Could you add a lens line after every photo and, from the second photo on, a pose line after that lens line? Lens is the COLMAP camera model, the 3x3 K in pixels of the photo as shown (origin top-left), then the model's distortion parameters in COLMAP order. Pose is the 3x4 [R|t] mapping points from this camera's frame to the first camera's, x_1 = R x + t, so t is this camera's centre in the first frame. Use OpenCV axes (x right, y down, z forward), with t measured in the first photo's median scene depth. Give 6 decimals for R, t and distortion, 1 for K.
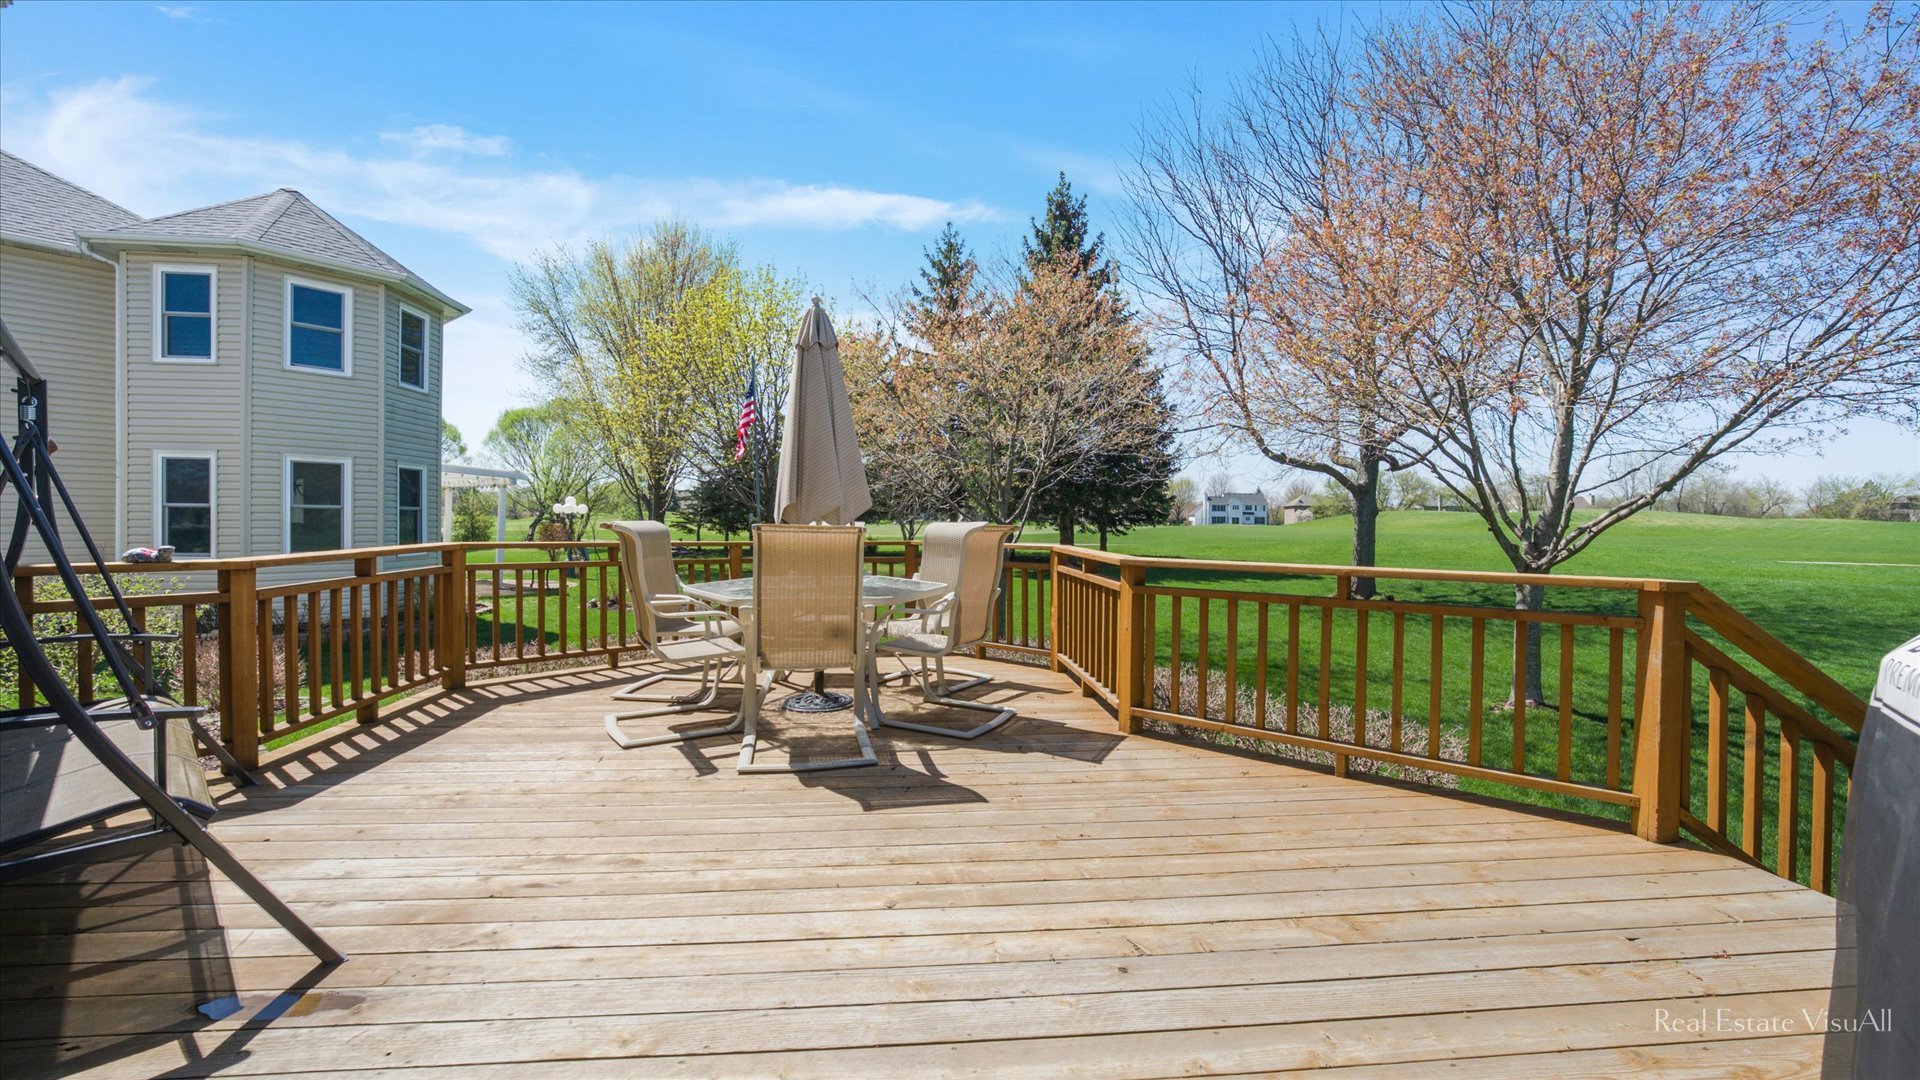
lens RADIAL K [[761.6, 0, 960.0], [0, 761.6, 540.0], [0, 0, 1]] dist [-0.001311, 0.000674]
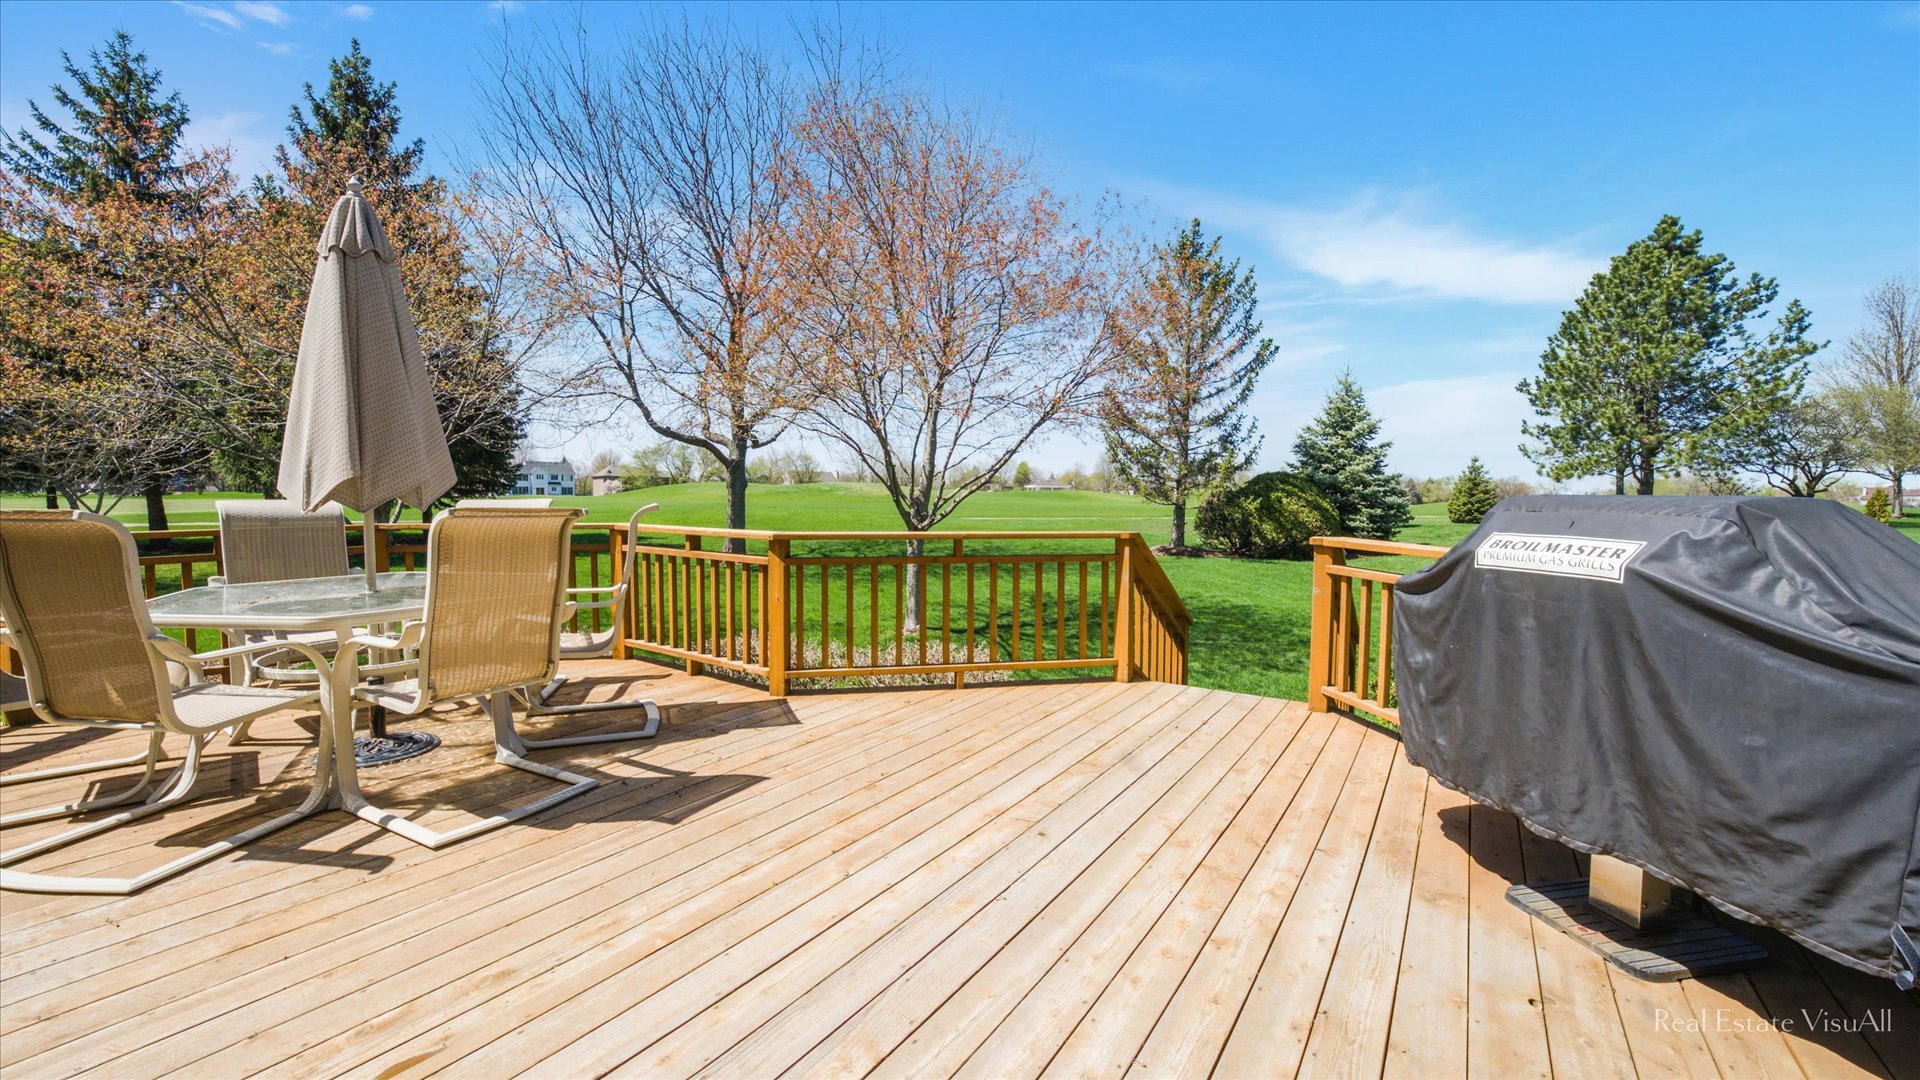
lens RADIAL K [[761.6, 0, 960.0], [0, 761.6, 540.0], [0, 0, 1]] dist [-0.001311, 0.000674]
pose [[0.635092, -0.049408, 0.770855, -0.450966], [0.018864, 0.998647, 0.048466, -0.013719], [-0.772206, -0.016239, 0.635165, 0.131626]]
